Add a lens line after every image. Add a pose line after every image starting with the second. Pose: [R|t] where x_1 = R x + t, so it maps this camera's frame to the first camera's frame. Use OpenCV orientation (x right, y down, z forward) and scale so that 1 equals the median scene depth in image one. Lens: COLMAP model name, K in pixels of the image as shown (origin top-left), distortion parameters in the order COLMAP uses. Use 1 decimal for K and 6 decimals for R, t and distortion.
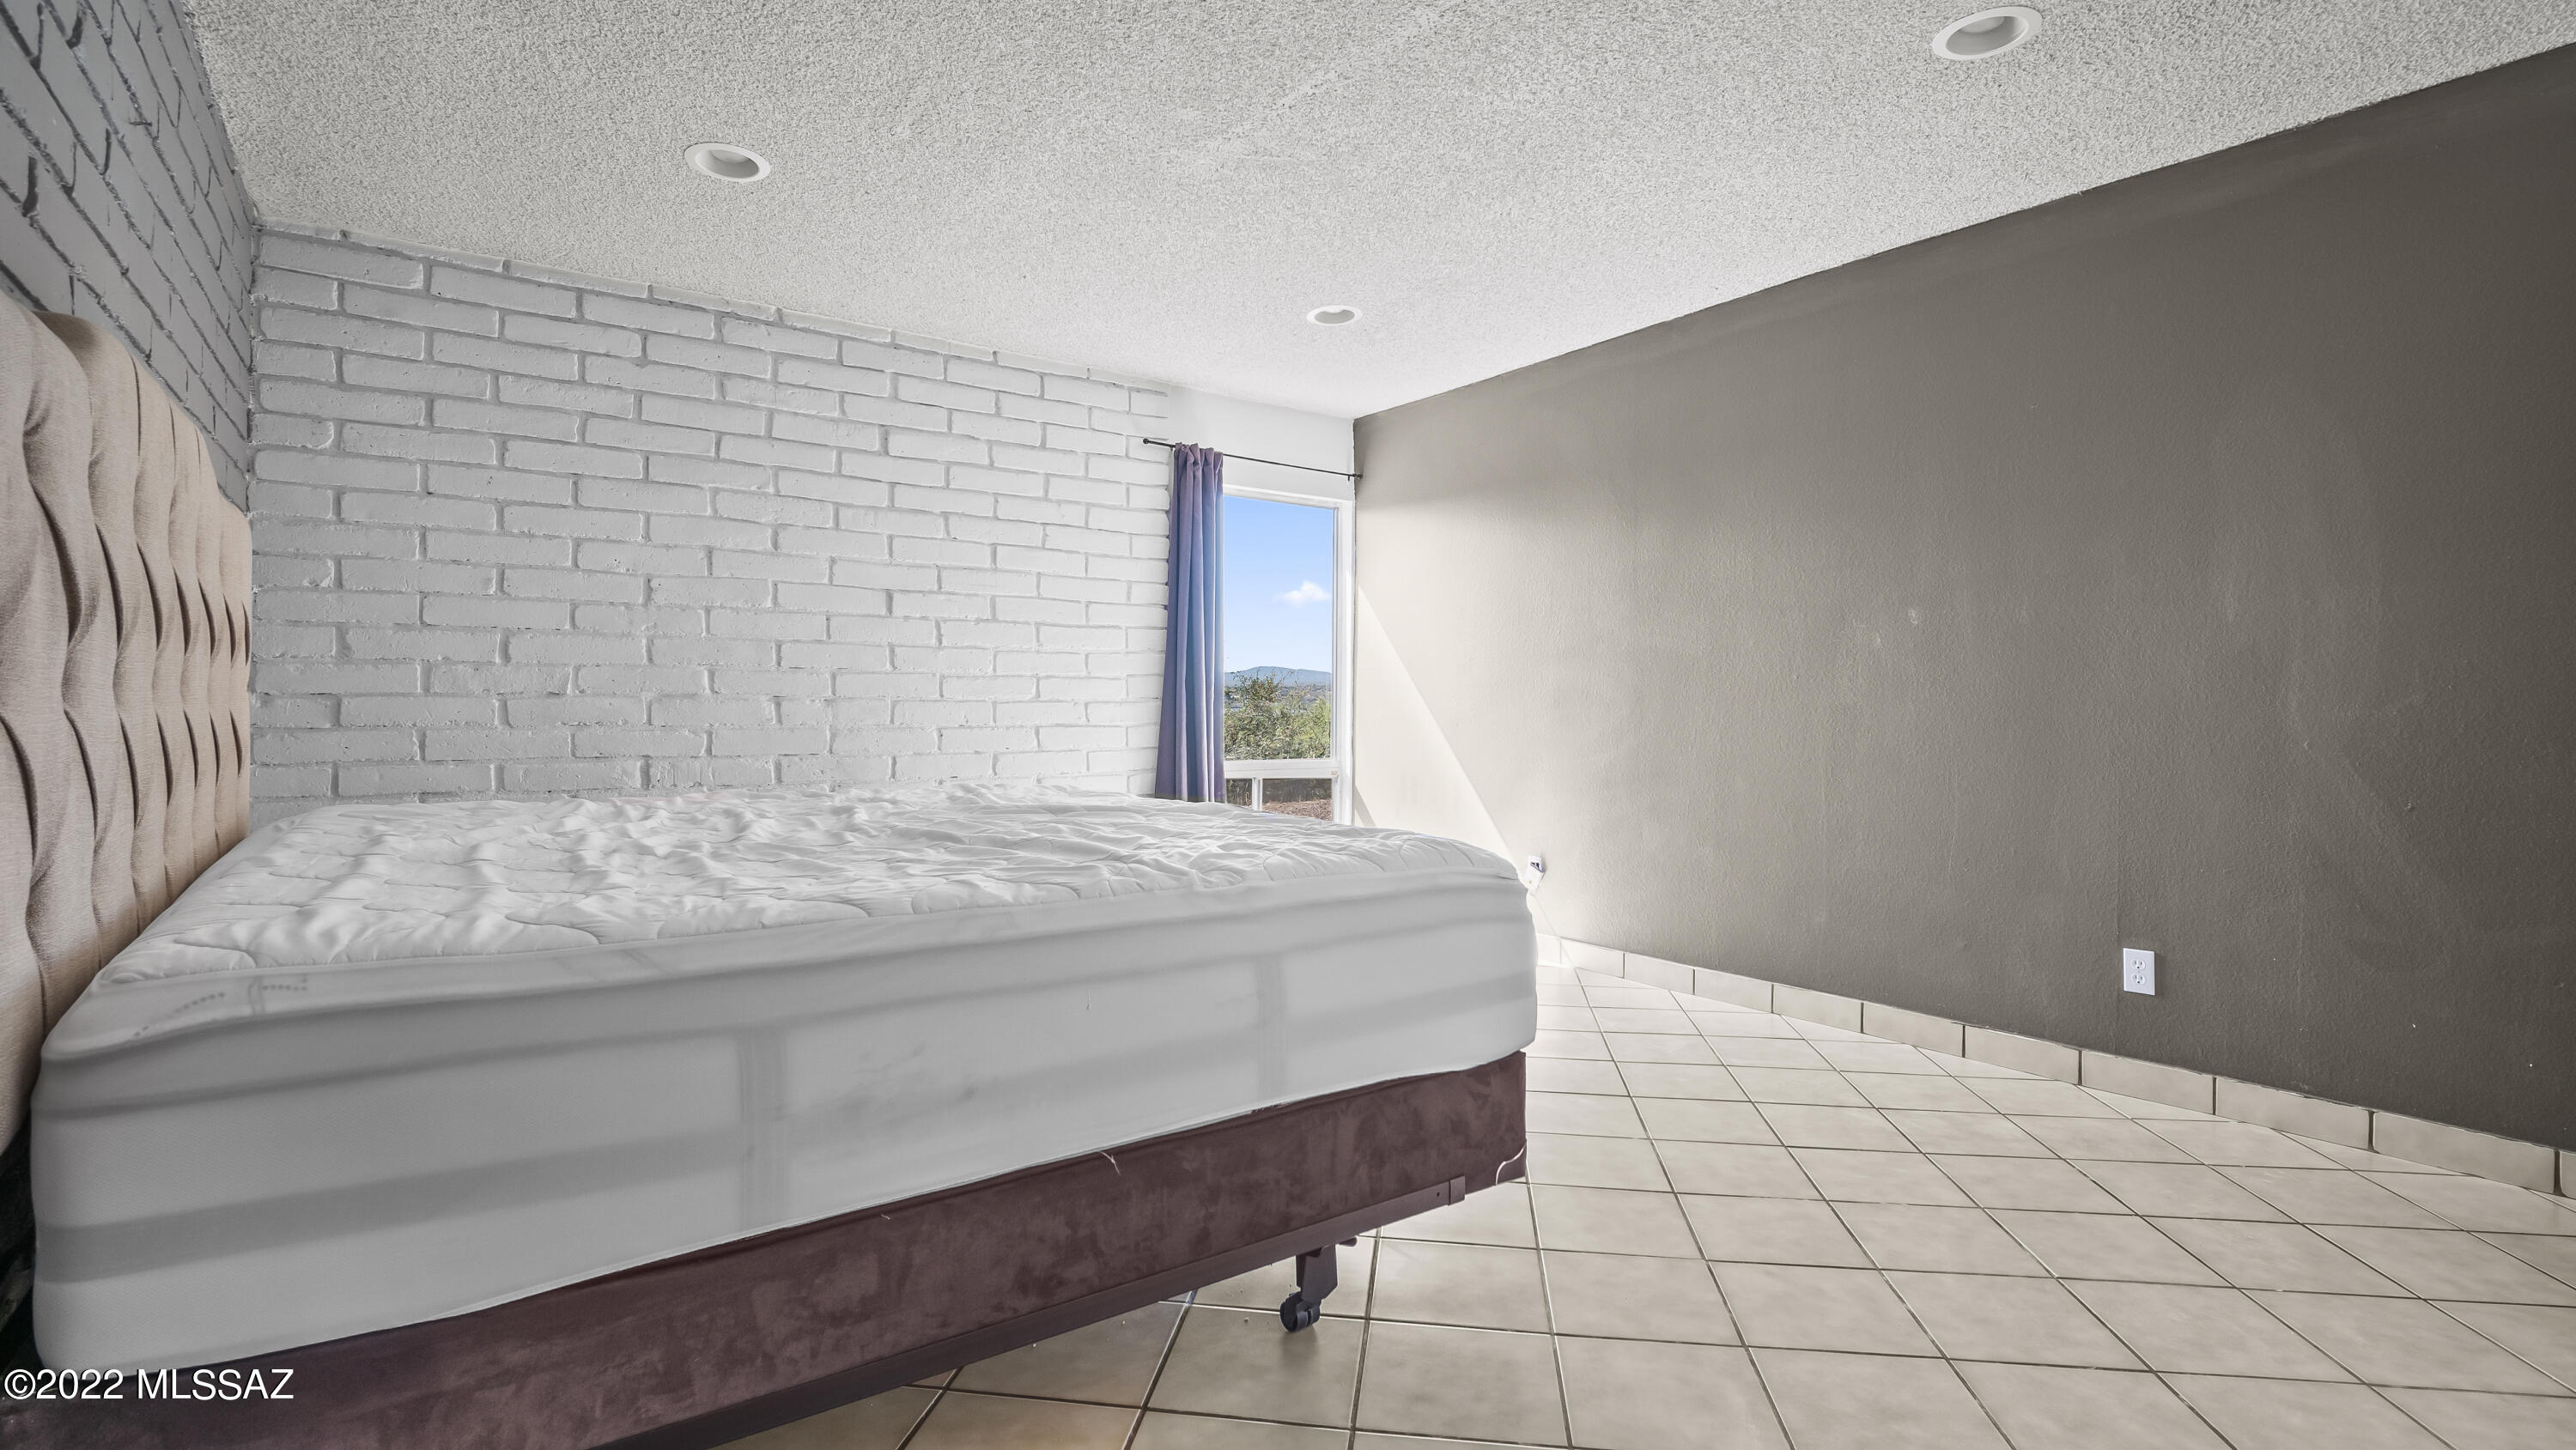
lens RADIAL K [[1171.2, 0, 1291.5], [0, 1171.2, 704.3], [0, 0, 1]] dist [-0.012798, -0.004941]
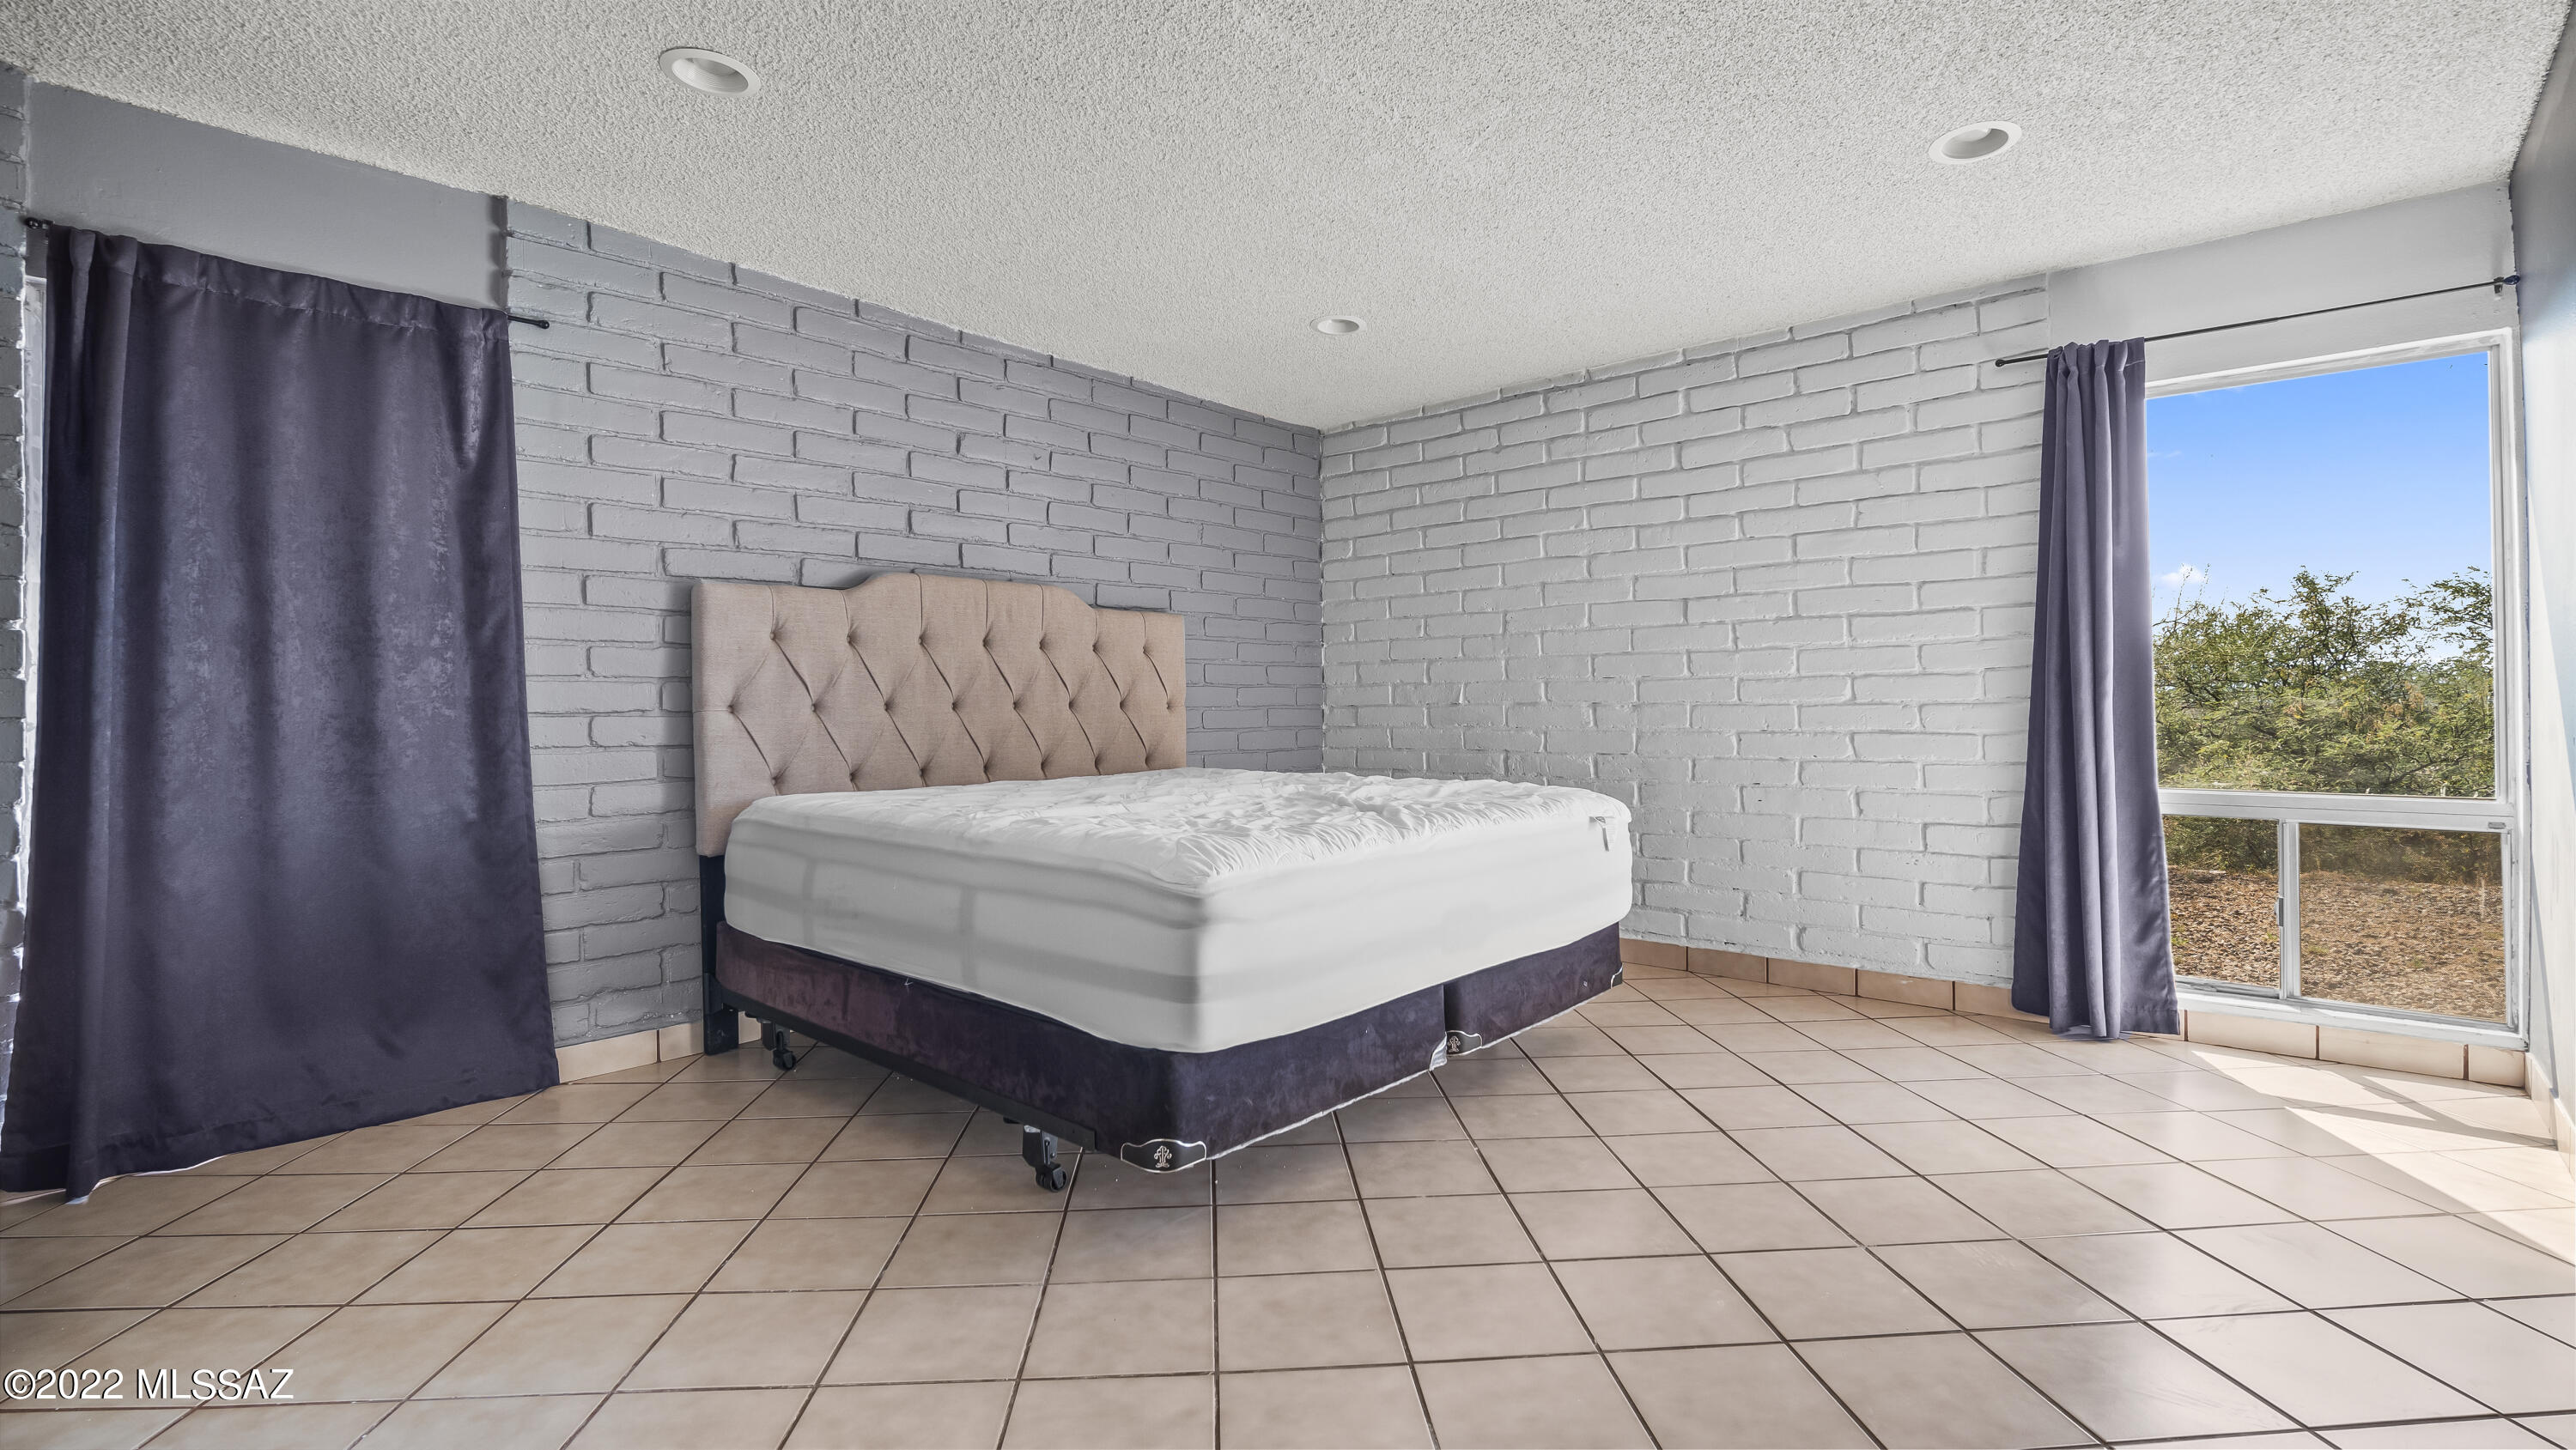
lens RADIAL K [[1171.2, 0, 1291.5], [0, 1171.2, 704.3], [0, 0, 1]] dist [-0.012798, -0.004941]
pose [[0.206484, -0.010325, -0.978396, 0.553999], [0.008259, 0.999927, -0.008810, 0.002140], [0.978415, -0.006261, 0.206554, 0.407195]]
